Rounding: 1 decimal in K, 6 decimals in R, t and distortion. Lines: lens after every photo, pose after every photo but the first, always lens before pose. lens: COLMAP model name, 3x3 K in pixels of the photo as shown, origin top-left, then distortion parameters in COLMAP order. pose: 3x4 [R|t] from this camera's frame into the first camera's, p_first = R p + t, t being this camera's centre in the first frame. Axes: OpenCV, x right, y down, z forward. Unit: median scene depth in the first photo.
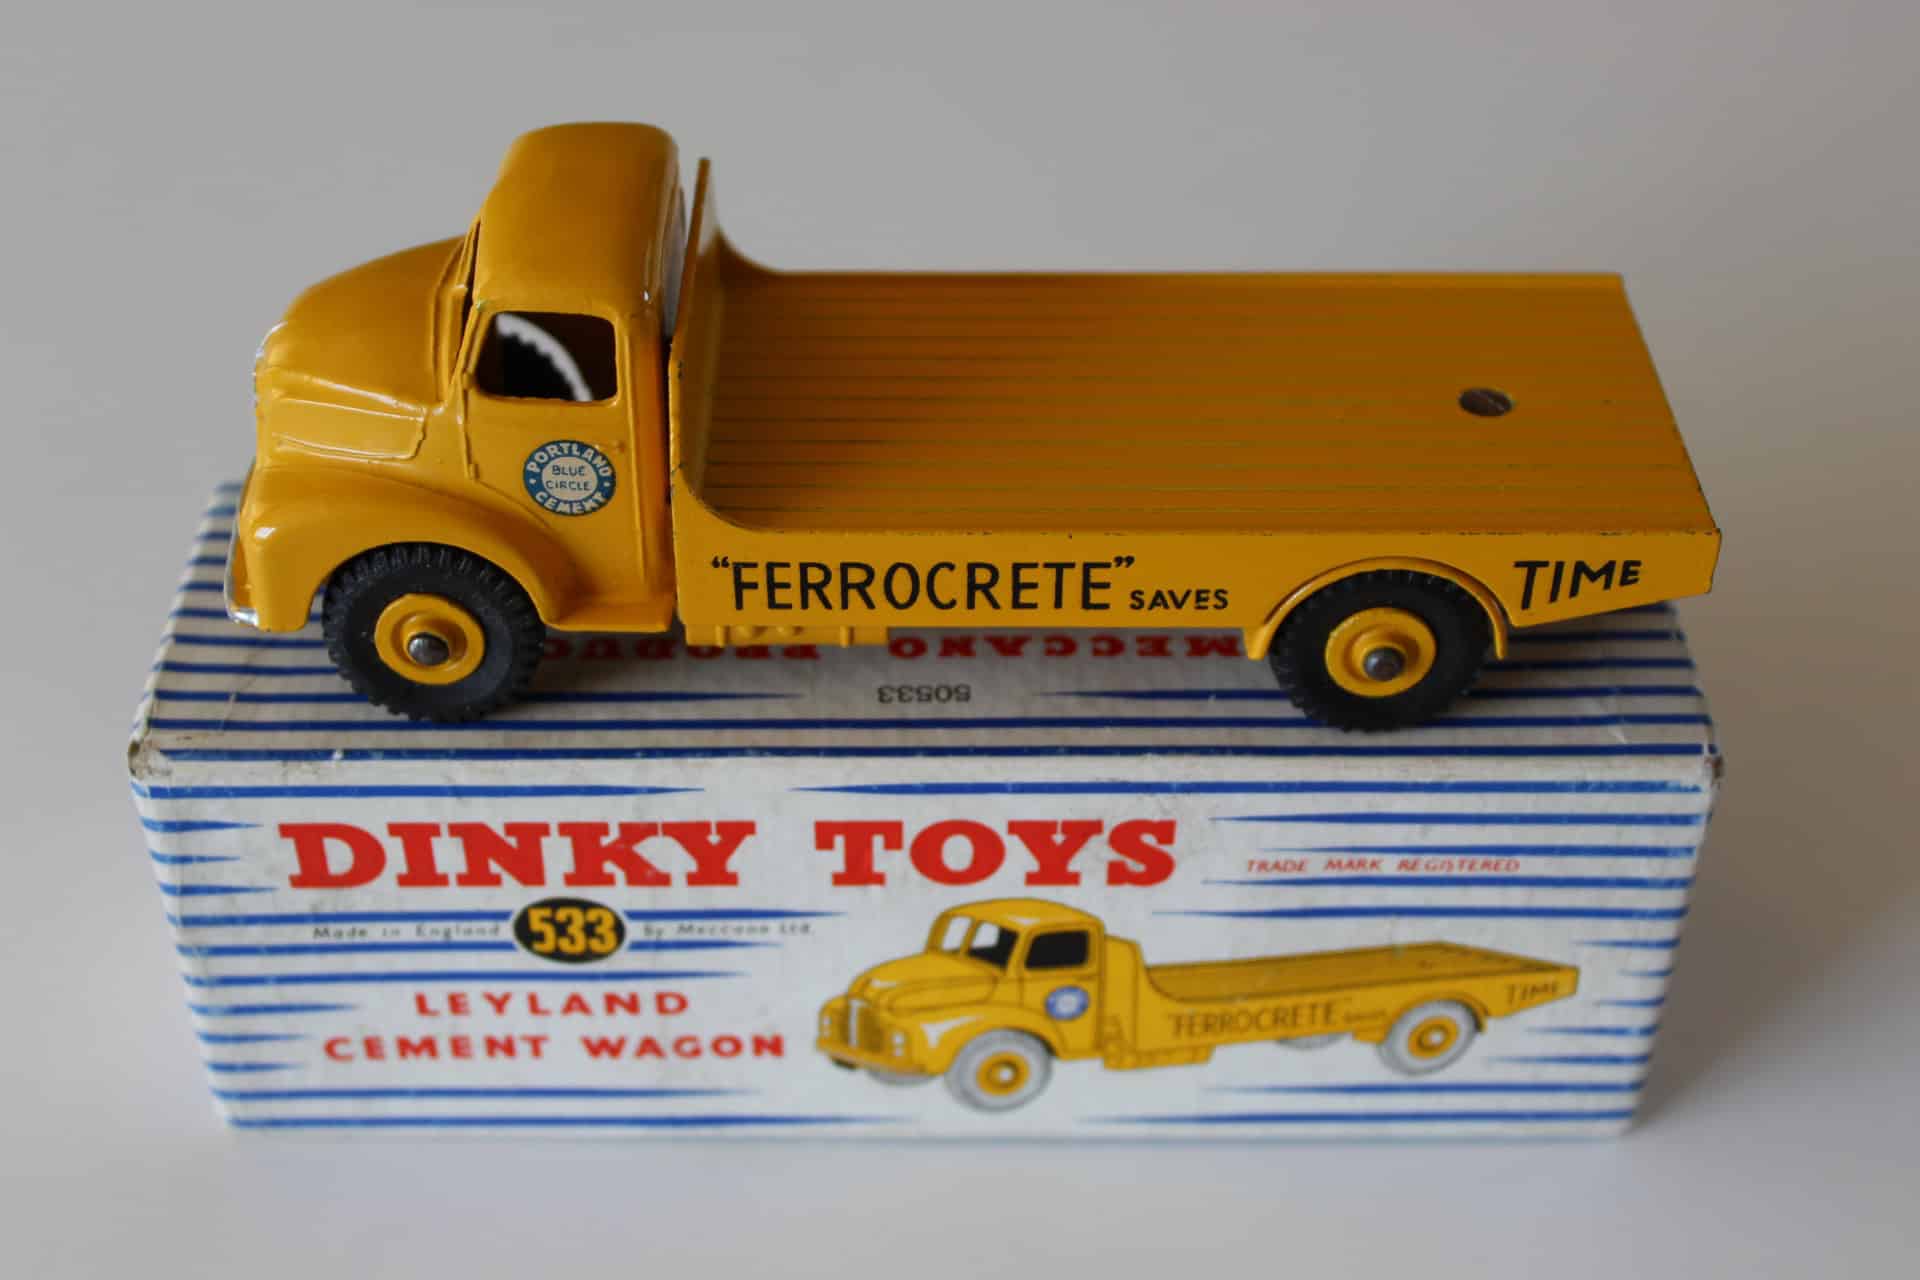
lens RADIAL K [[2999.5, 0, 960.0], [0, 2999.5, 640.0], [0, 0, 1]] dist [-0.178346, -0.018568]
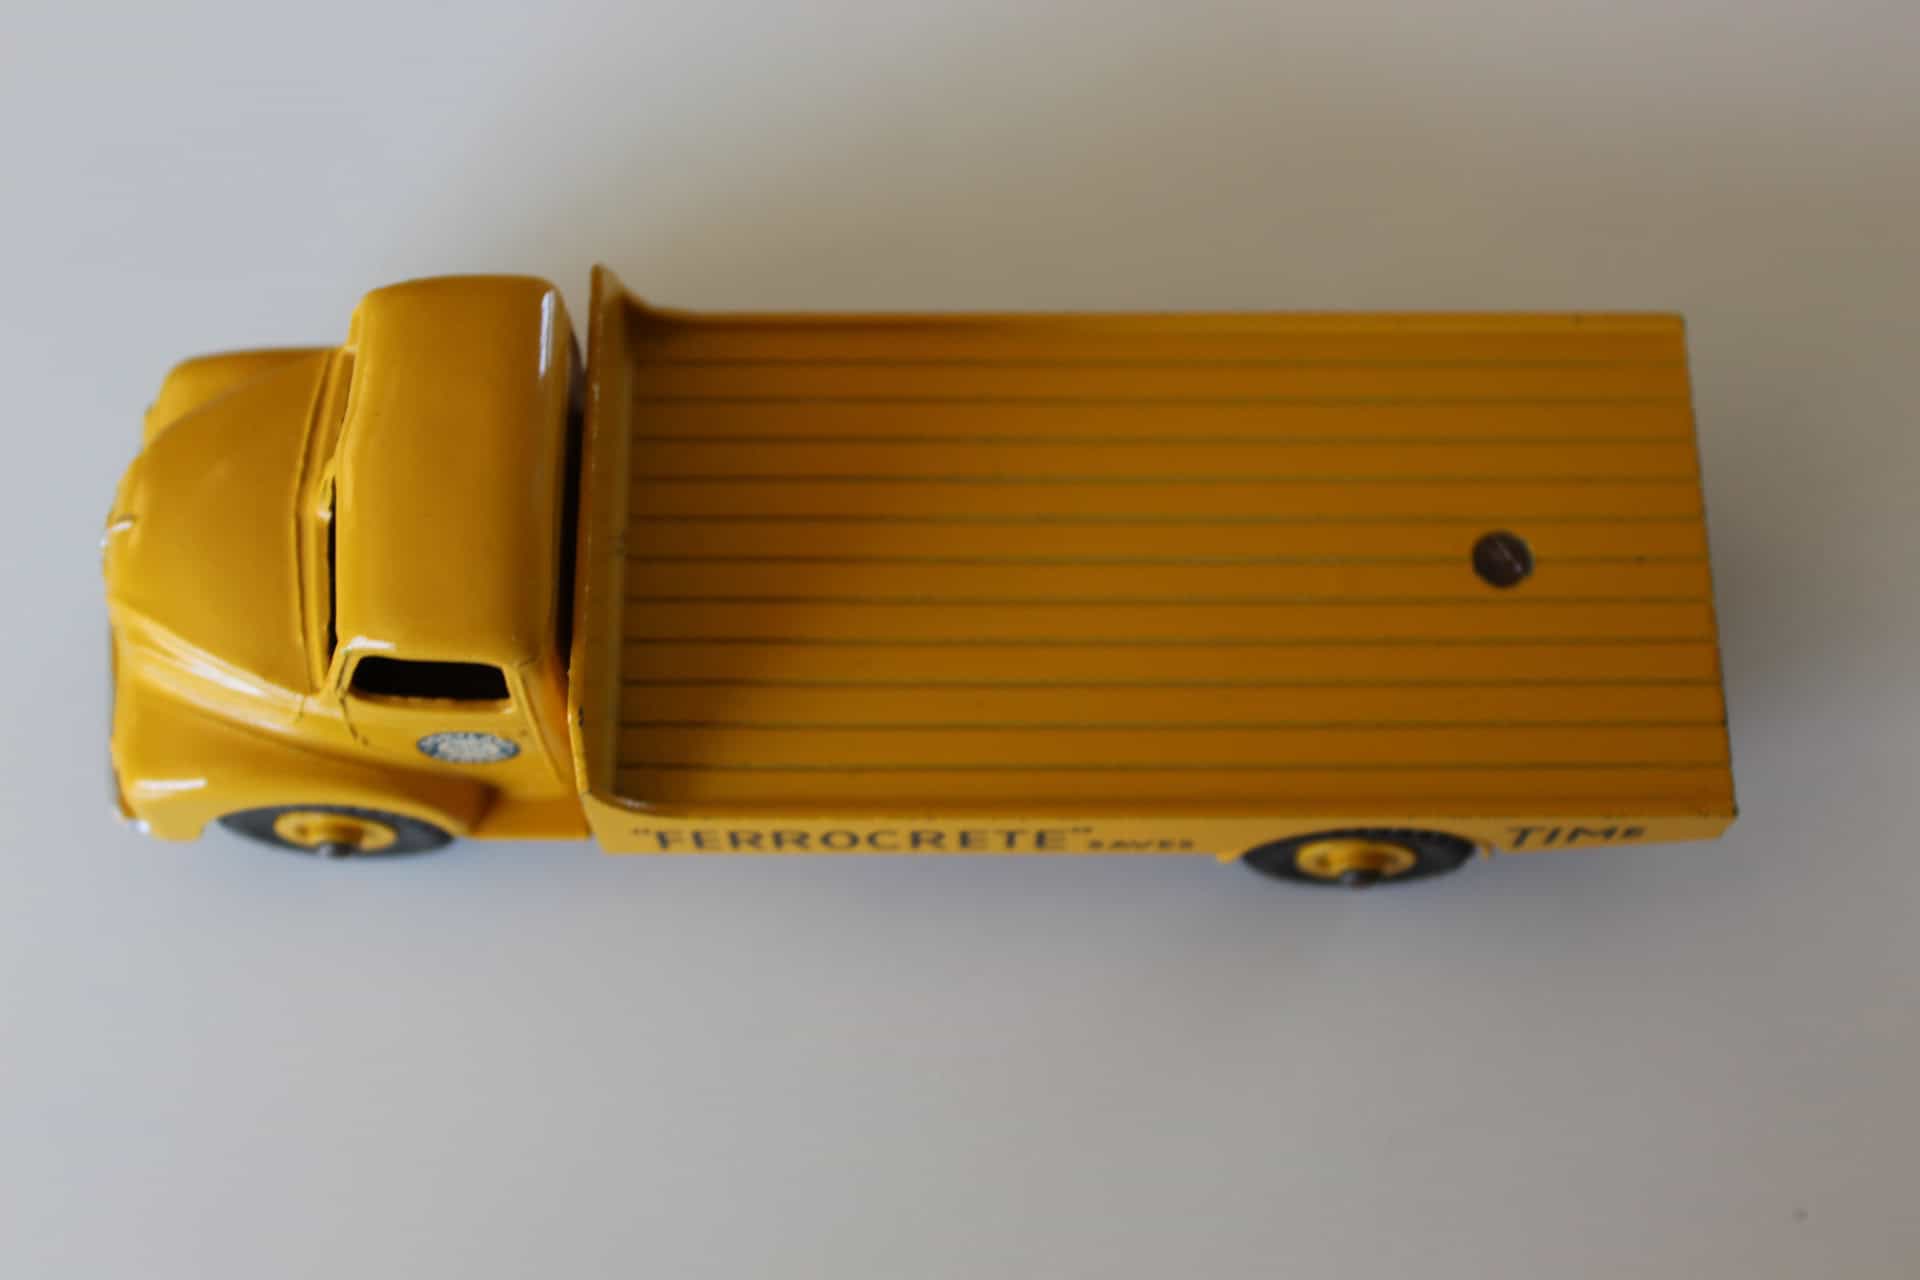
lens RADIAL K [[2999.5, 0, 960.0], [0, 2999.5, 640.0], [0, 0, 1]] dist [-0.178346, -0.018568]
pose [[0.999984, 0.004509, -0.003436, 0.020697], [-0.001832, 0.830543, 0.556951, -0.582913], [0.005365, -0.556936, 0.830538, 0.270701]]
